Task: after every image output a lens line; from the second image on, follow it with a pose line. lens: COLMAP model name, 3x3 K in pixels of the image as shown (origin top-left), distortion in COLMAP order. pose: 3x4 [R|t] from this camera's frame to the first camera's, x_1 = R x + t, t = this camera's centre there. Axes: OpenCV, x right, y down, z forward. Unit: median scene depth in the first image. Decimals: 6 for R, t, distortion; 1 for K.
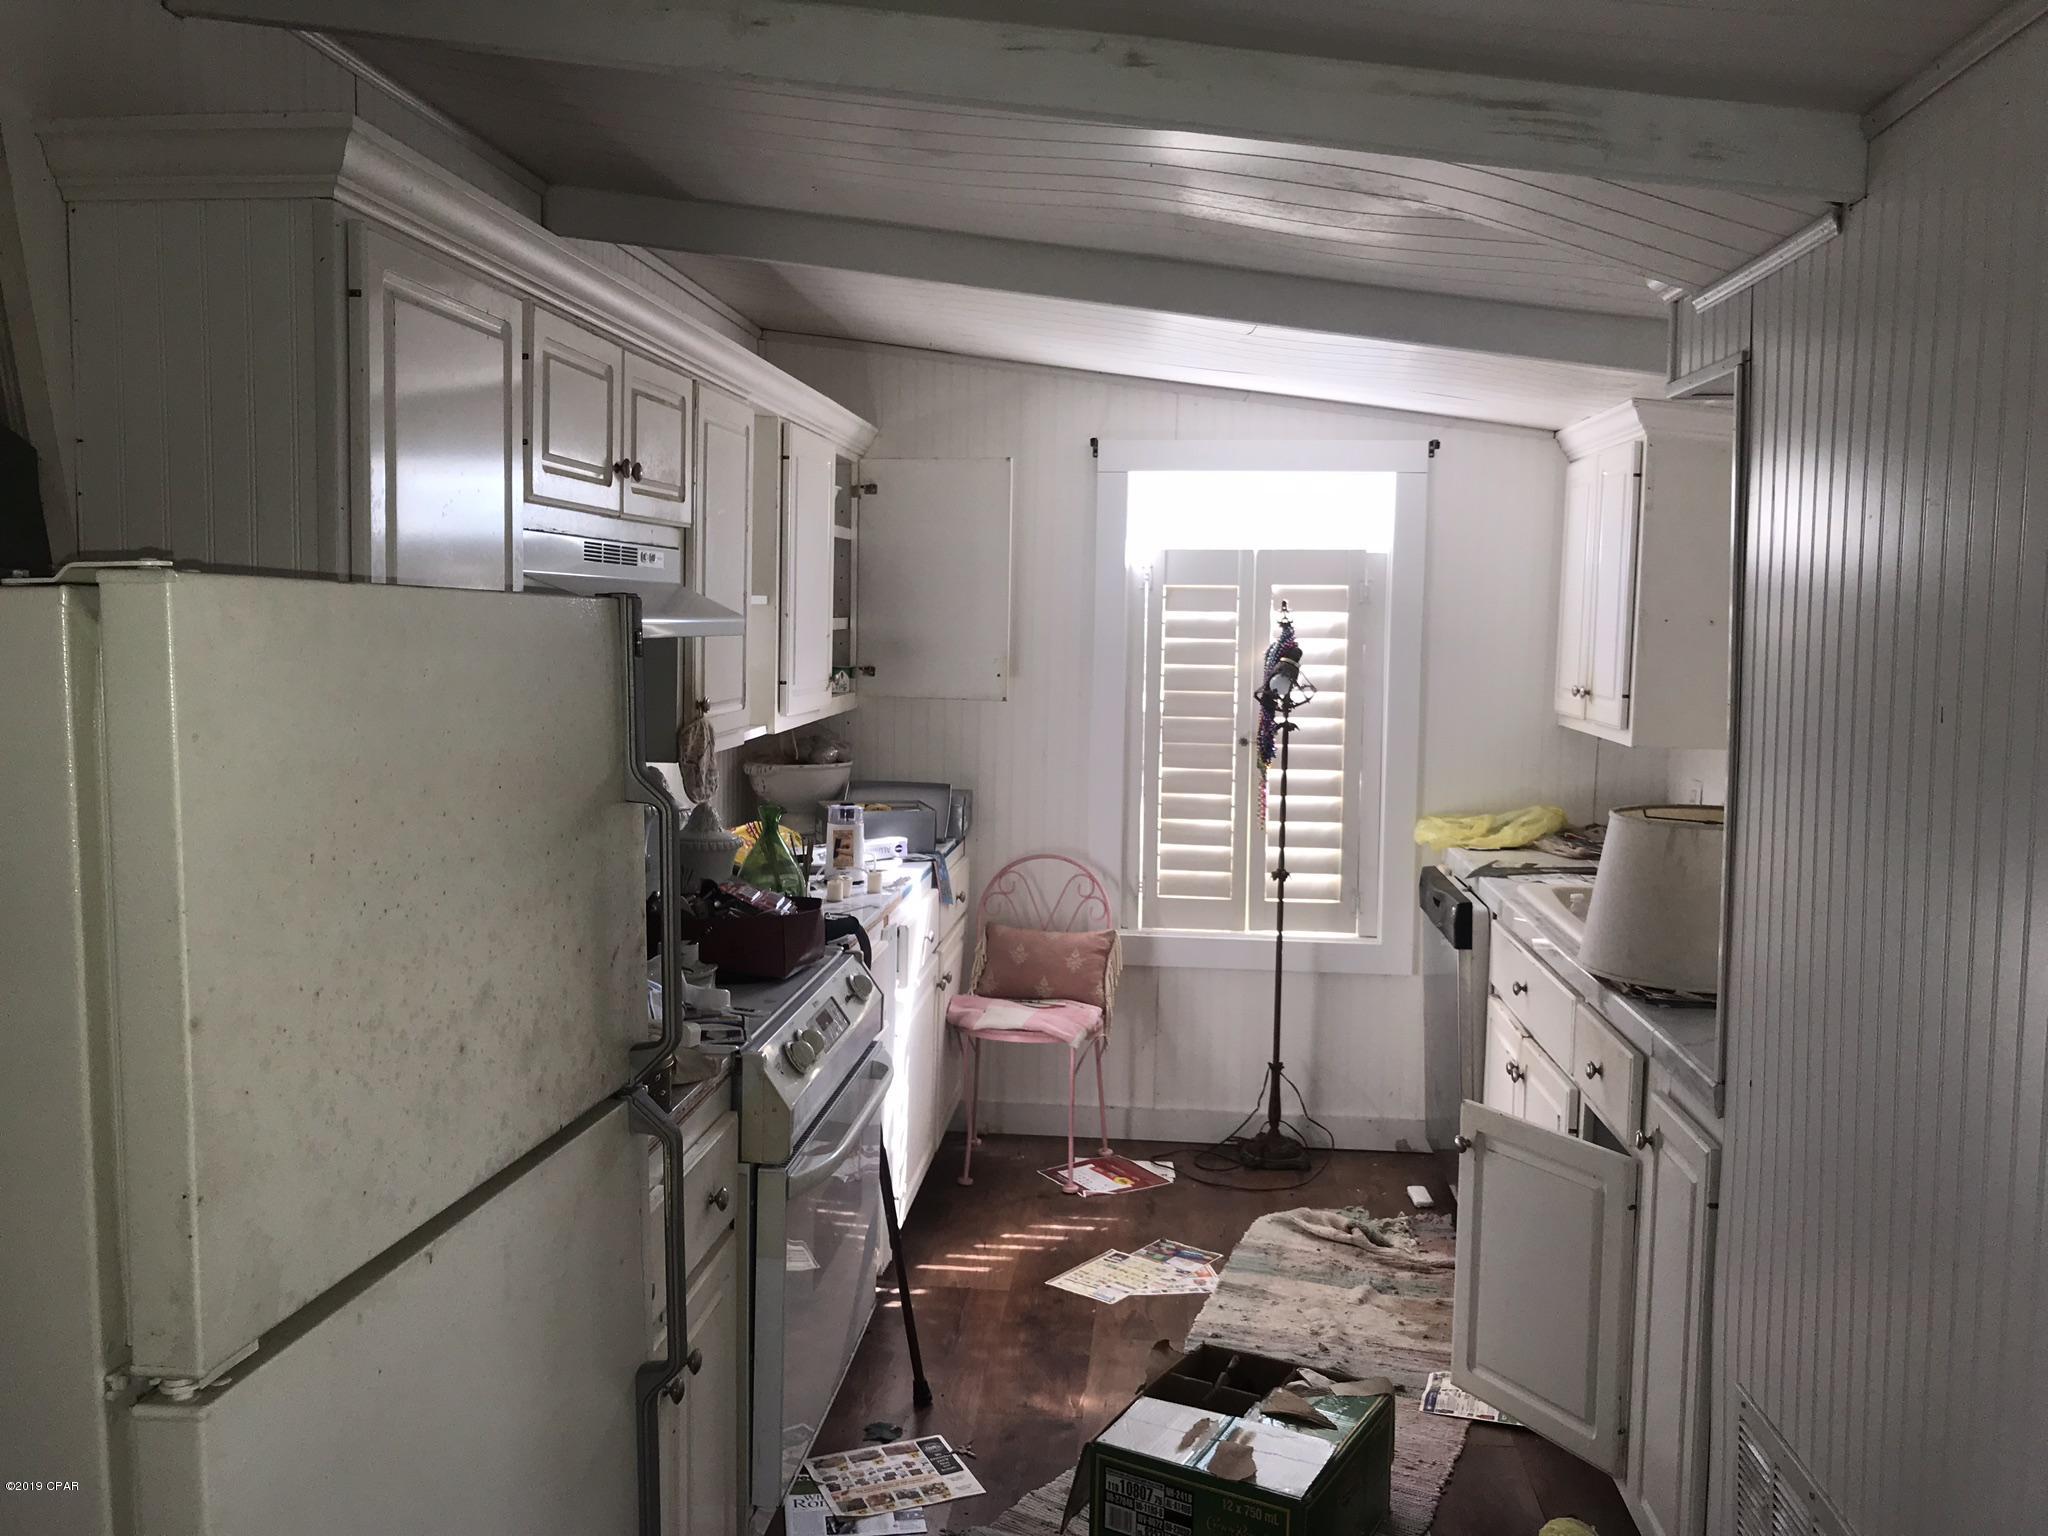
lens RADIAL K [[1716.3, 0, 1014.3], [0, 1716.3, 756.2], [0, 0, 1]] dist [0.040585, -0.022924]
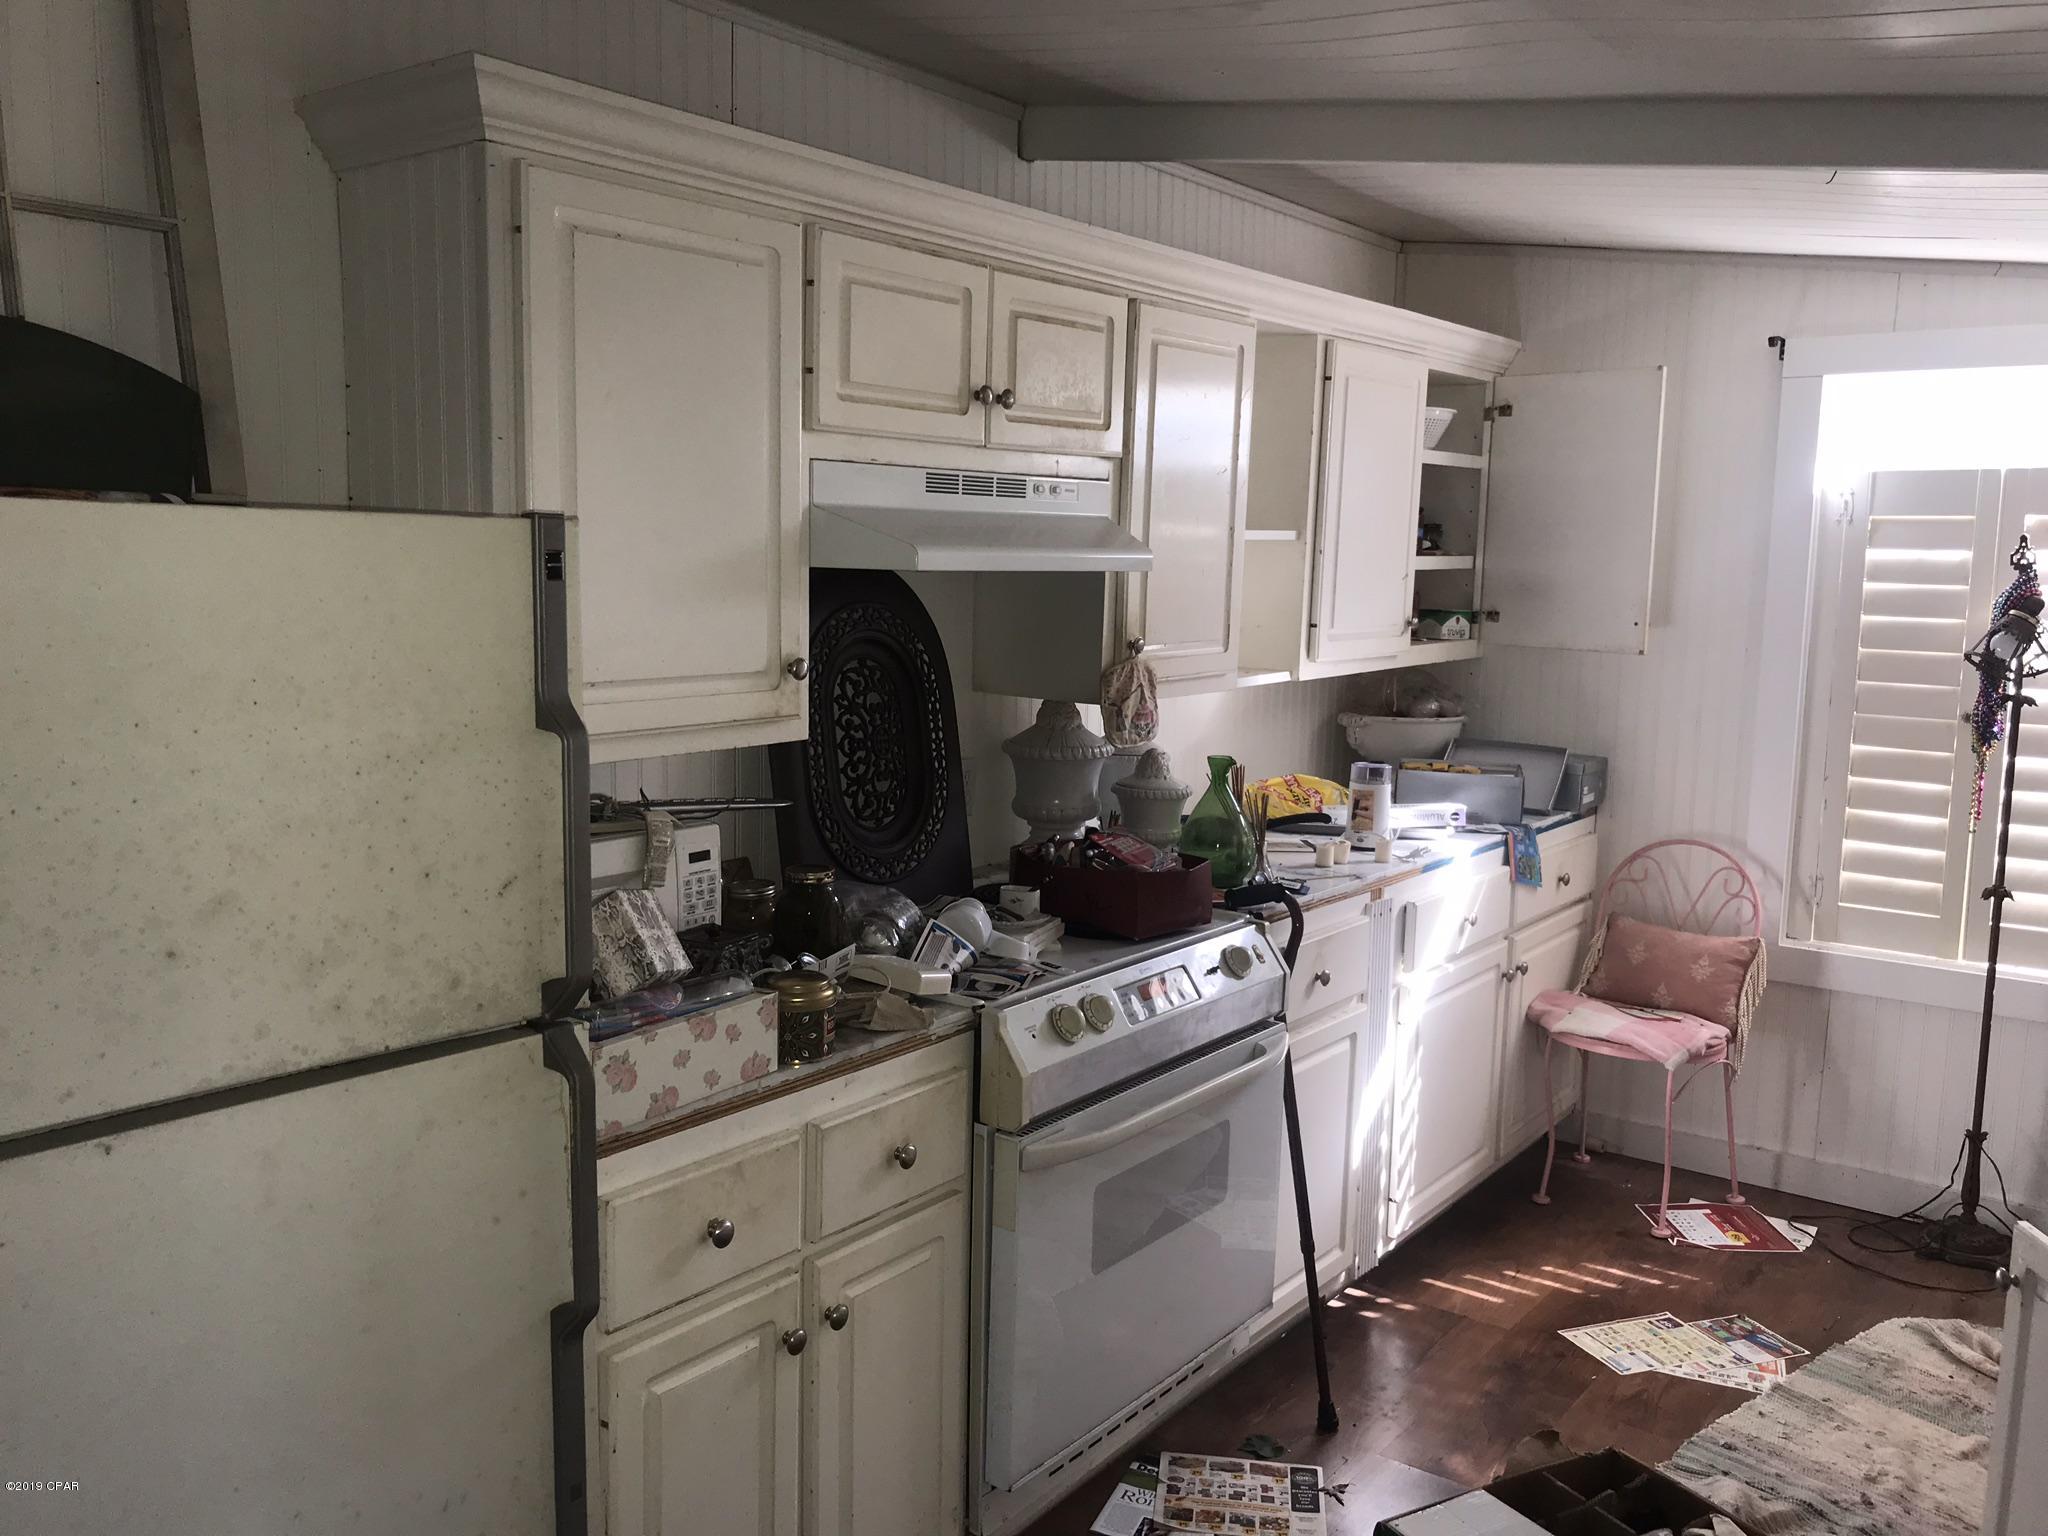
lens RADIAL K [[1716.3, 0, 1022.2], [0, 1716.3, 772.3], [0, 0, 1]] dist [0.040585, -0.022924]
pose [[0.855546, 0.069105, -0.513095, 0.186532], [-0.048185, 0.997378, 0.053985, -0.006085], [0.515480, -0.021464, 0.856633, 0.112856]]
